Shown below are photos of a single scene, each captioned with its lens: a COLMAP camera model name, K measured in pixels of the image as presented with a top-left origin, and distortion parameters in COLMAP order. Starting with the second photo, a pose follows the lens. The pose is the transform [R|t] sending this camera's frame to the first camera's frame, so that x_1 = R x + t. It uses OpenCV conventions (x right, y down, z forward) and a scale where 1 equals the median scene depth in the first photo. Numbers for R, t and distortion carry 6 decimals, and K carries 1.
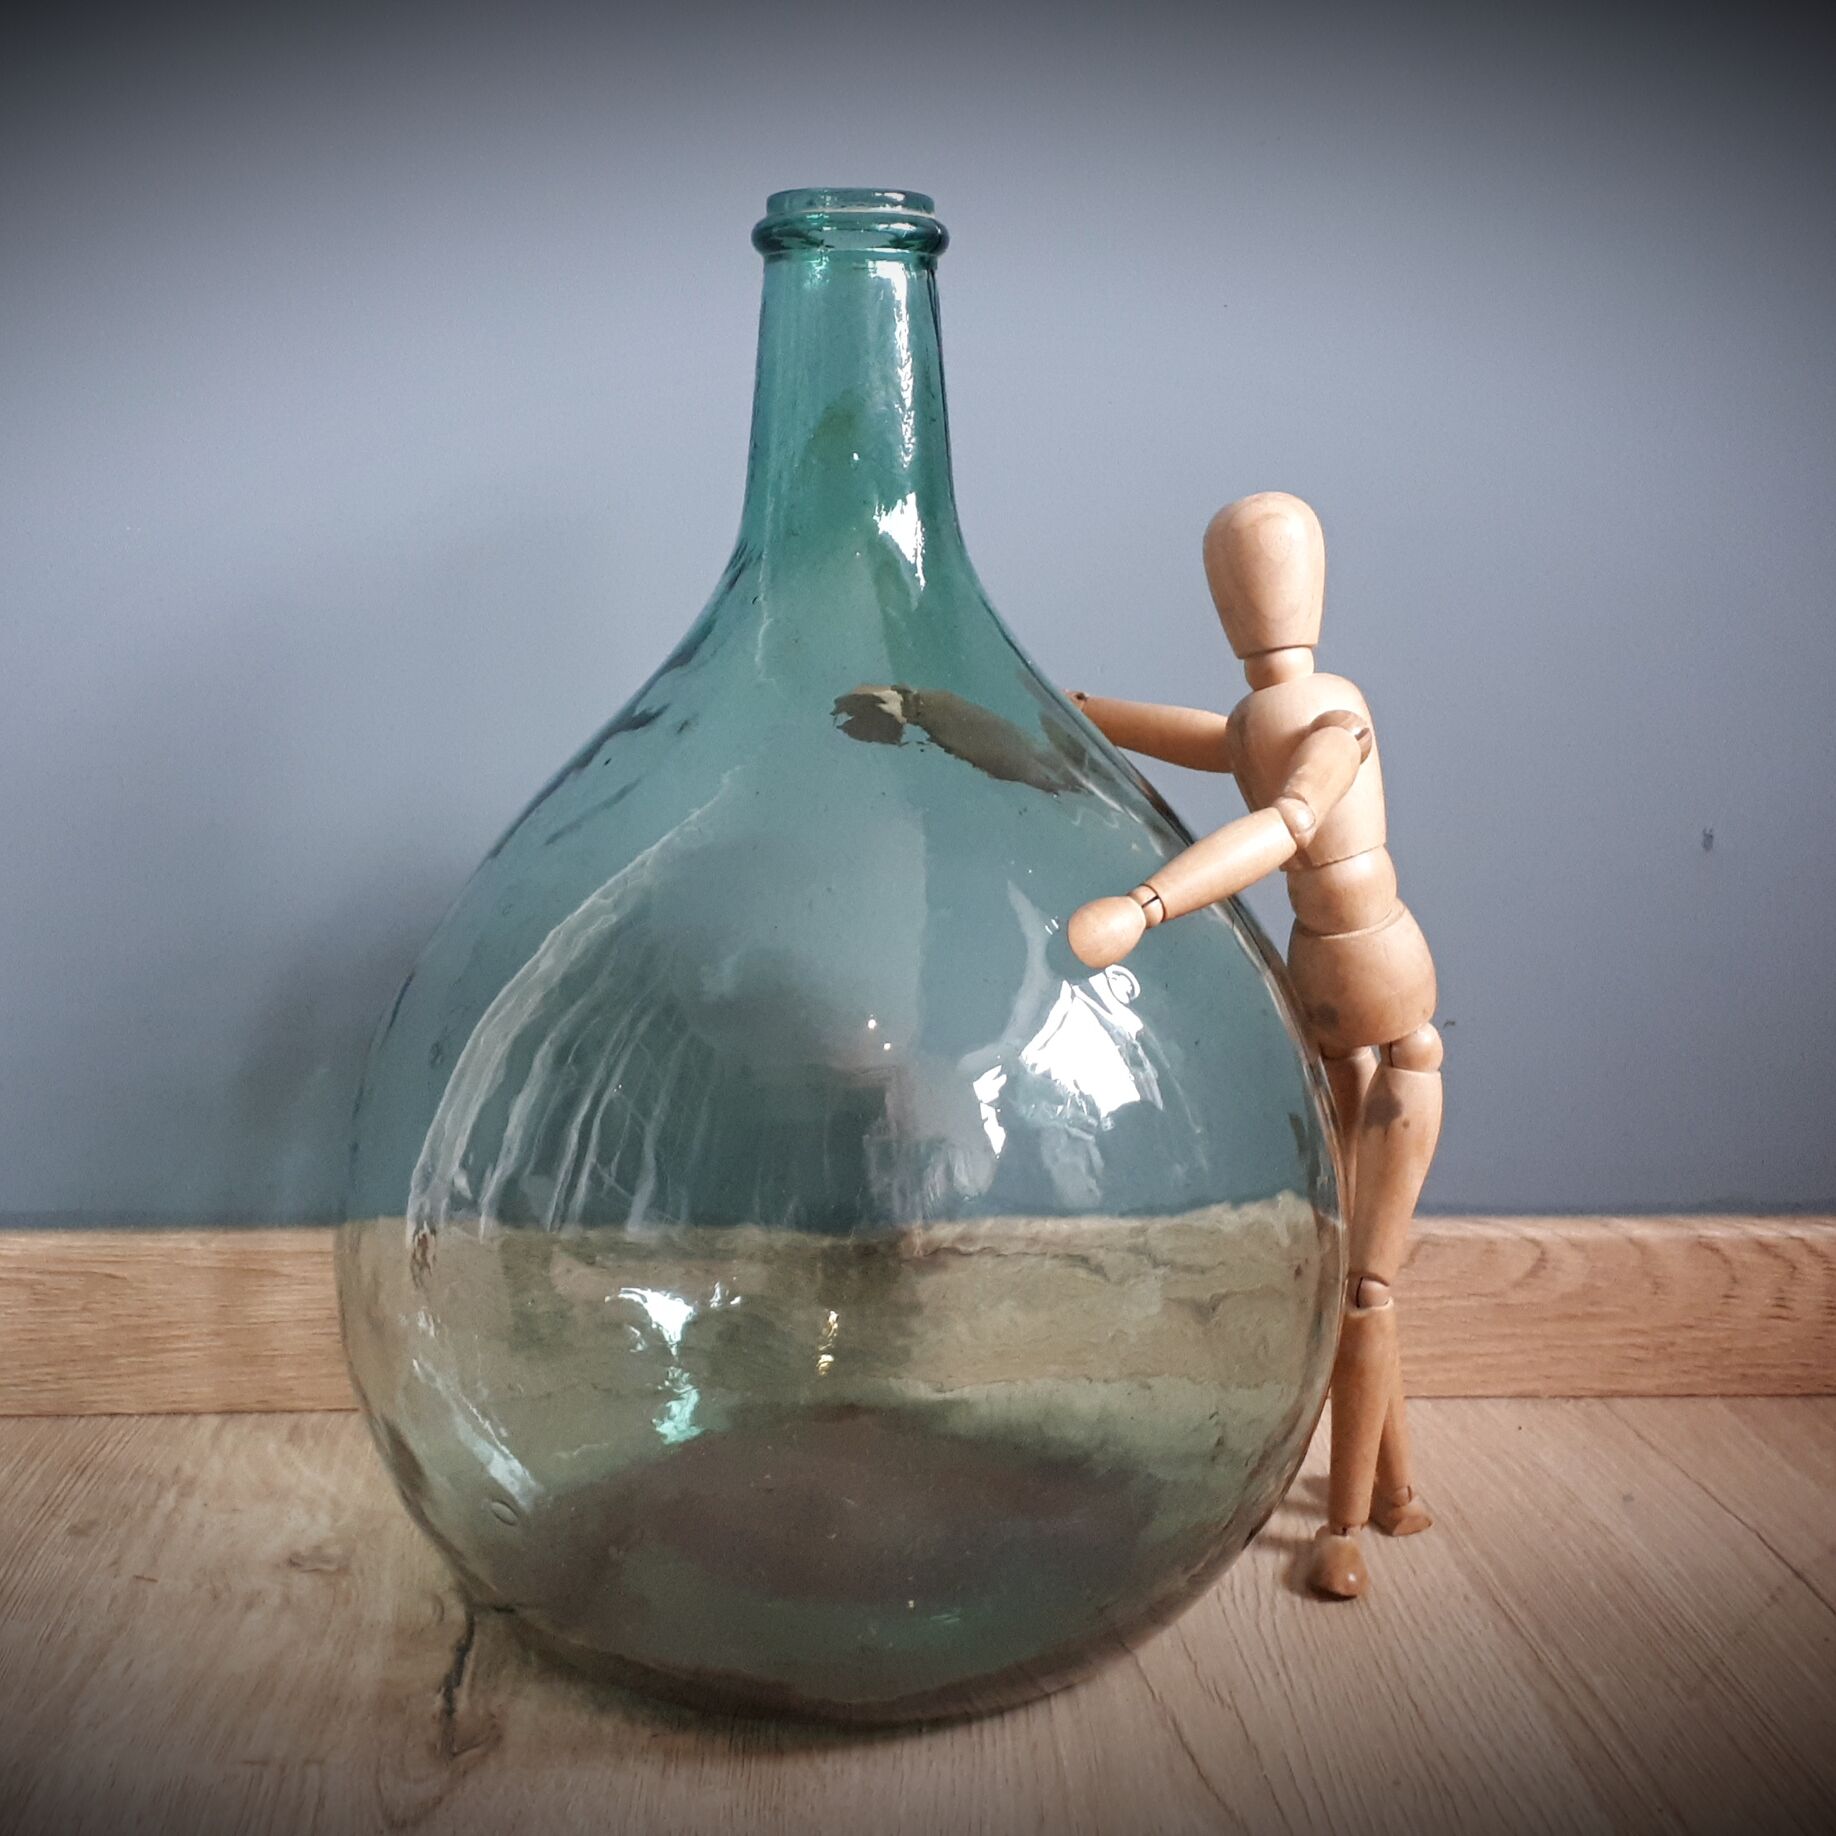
lens RADIAL K [[2571.3, 0, 918.0], [0, 2571.3, 918.0], [0, 0, 1]] dist [0.170055, -0.577740]
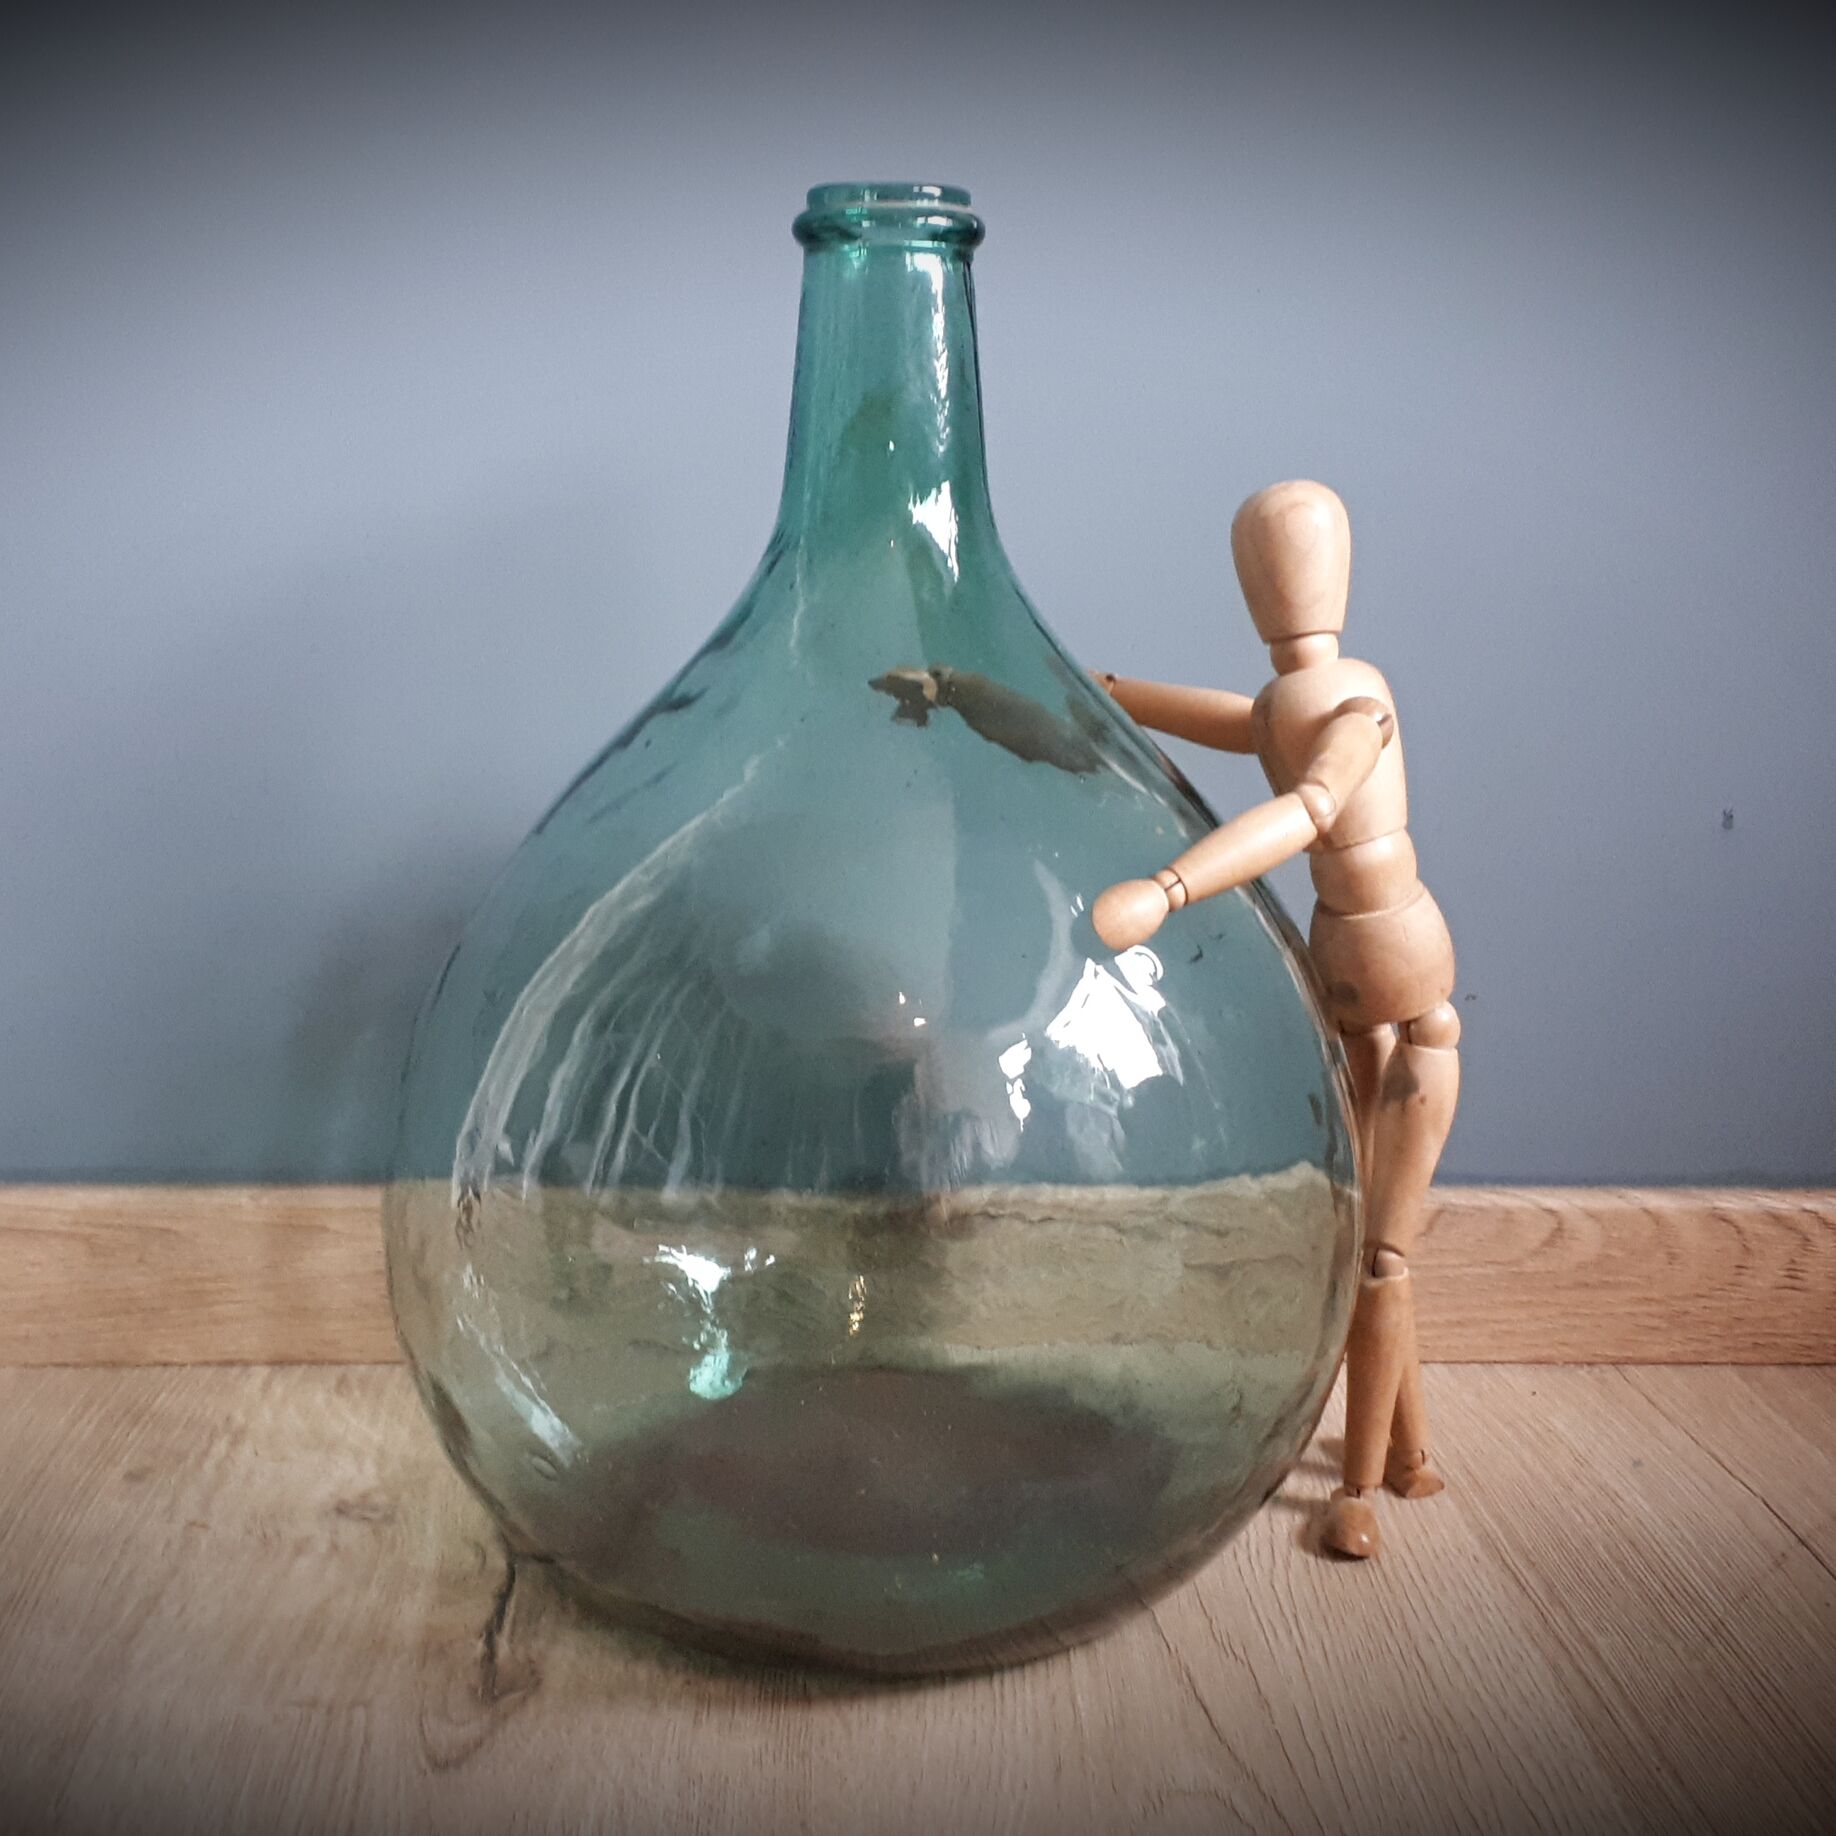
lens RADIAL K [[2571.3, 0, 918.0], [0, 2571.3, 918.0], [0, 0, 1]] dist [0.170055, -0.577740]
pose [[0.999840, 0.009057, -0.015413, 0.003774], [-0.008727, 0.999734, 0.021368, -0.012970], [0.015602, -0.021230, 0.999653, -0.027861]]
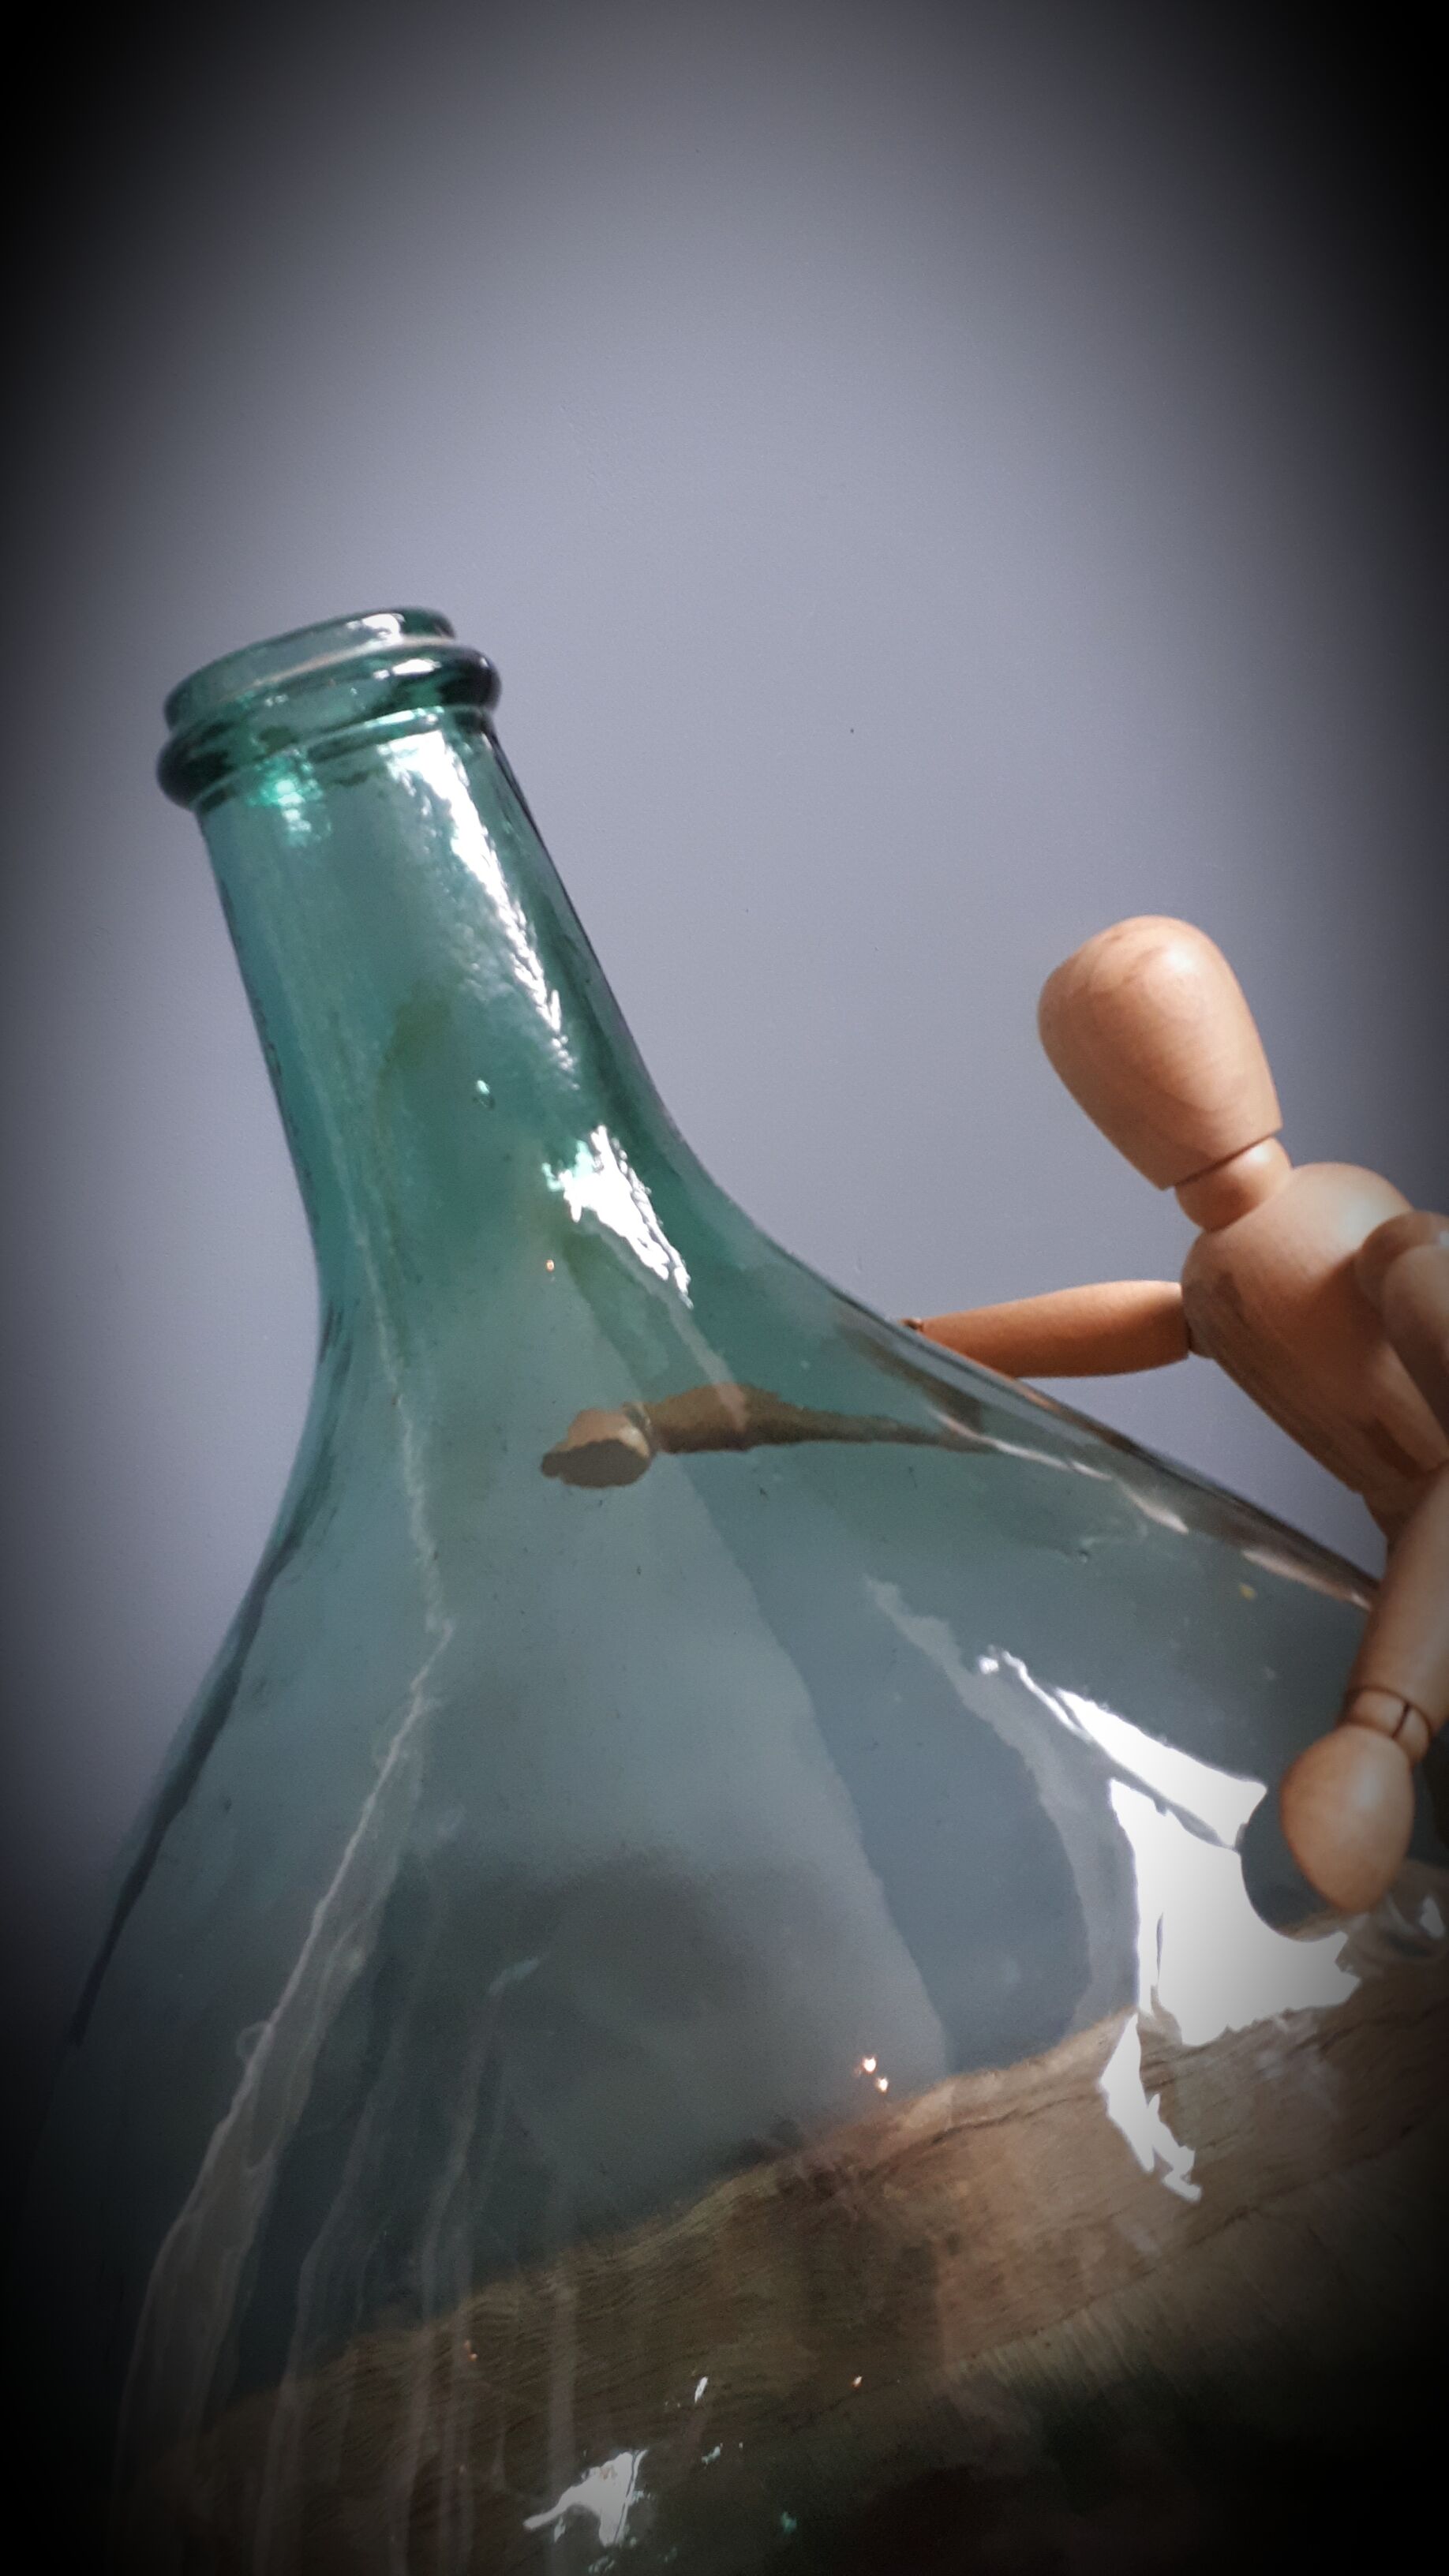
lens RADIAL K [[1818.5, 0, 663.5], [0, 1818.5, 1253.7], [0, 0, 1]] dist [0.089490, -0.138065]
pose [[0.931957, -0.343674, 0.115519, -0.043143], [0.350991, 0.935052, -0.049820, -0.110130], [-0.090895, 0.086976, 0.992055, 0.603497]]
